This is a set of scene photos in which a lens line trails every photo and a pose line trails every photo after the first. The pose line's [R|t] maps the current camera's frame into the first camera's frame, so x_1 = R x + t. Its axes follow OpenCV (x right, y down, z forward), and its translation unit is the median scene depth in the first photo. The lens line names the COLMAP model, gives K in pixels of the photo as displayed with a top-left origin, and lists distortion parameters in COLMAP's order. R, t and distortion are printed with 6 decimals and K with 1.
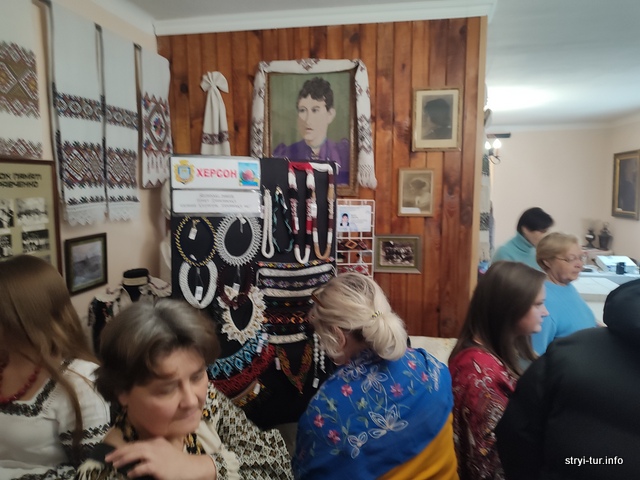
lens RADIAL K [[466.0, 0, 318.7], [0, 466.0, 231.3], [0, 0, 1]] dist [0.001419, 0.005525]
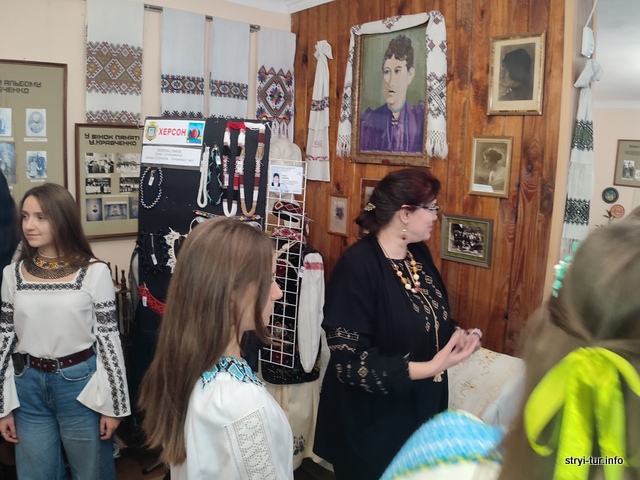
lens RADIAL K [[514.8, 0, 299.3], [0, 514.8, 252.5], [0, 0, 1]] dist [-0.136387, -0.001807]
pose [[0.758364, 0.149638, -0.634423, 0.584640], [-0.103586, 0.988591, 0.109352, 0.002870], [0.643548, -0.017211, 0.765212, 0.134980]]
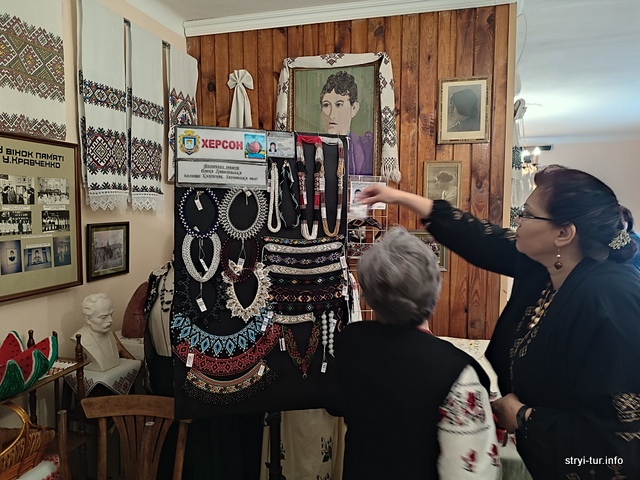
lens RADIAL K [[466.0, 0, 318.7], [0, 466.0, 231.3], [0, 0, 1]] dist [0.001419, 0.005525]
pose [[0.995632, 0.009997, -0.092830, 0.049576], [-0.014923, 0.998509, -0.052517, 0.069678], [0.092166, 0.053673, 0.994296, 0.028475]]
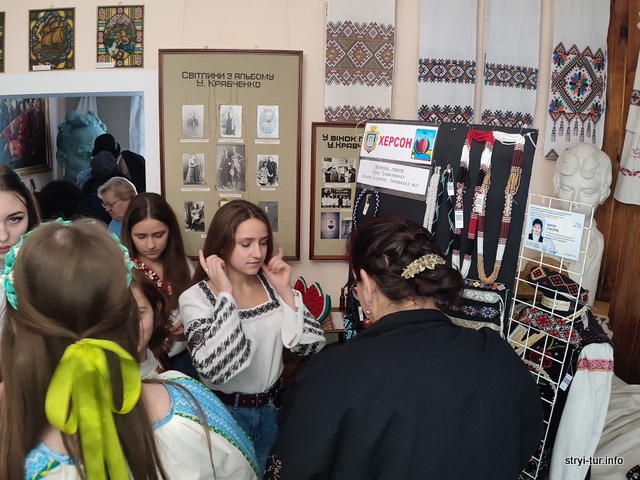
lens RADIAL K [[514.7, 0, 320.0], [0, 514.7, 240.0], [0, 0, 1]] dist [-0.145892, -0.001792]
pose [[0.283037, 0.209665, -0.935912, 0.409836], [-0.126018, 0.975483, 0.180420, -0.066033], [0.950794, 0.066876, 0.302519, 0.395253]]
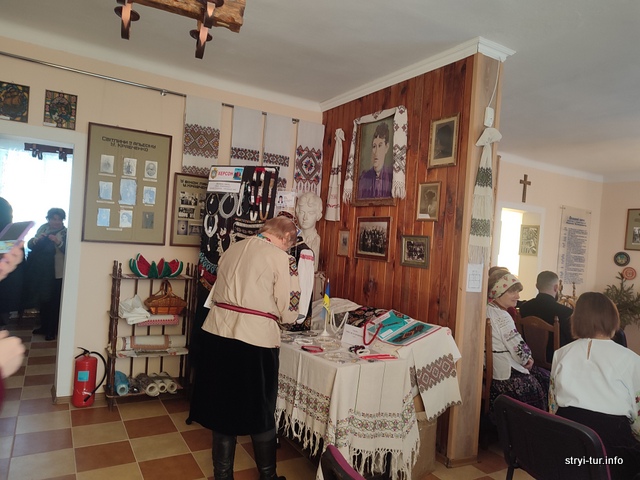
lens RADIAL K [[453.5, 0, 320.0], [0, 453.5, 240.0], [0, 0, 1]] dist [0.008593, -0.000961]
pose [[0.657004, 0.051540, -0.752124, 1.022450], [-0.150393, 0.986568, -0.063768, 0.149362], [0.738734, 0.155010, 0.655930, 0.022761]]
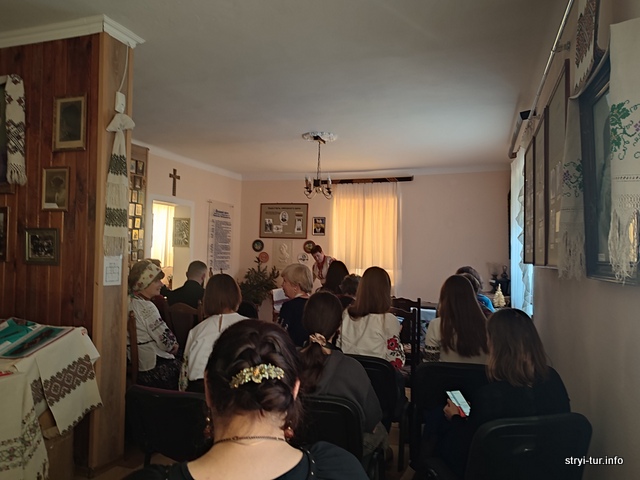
lens RADIAL K [[453.5, 0, 320.0], [0, 453.5, 240.0], [0, 0, 1]] dist [0.008593, -0.000961]
pose [[0.988604, 0.016479, -0.149637, 1.079372], [-0.035236, 0.991709, -0.123578, 0.157342], [0.146360, 0.127443, 0.980988, 0.074978]]
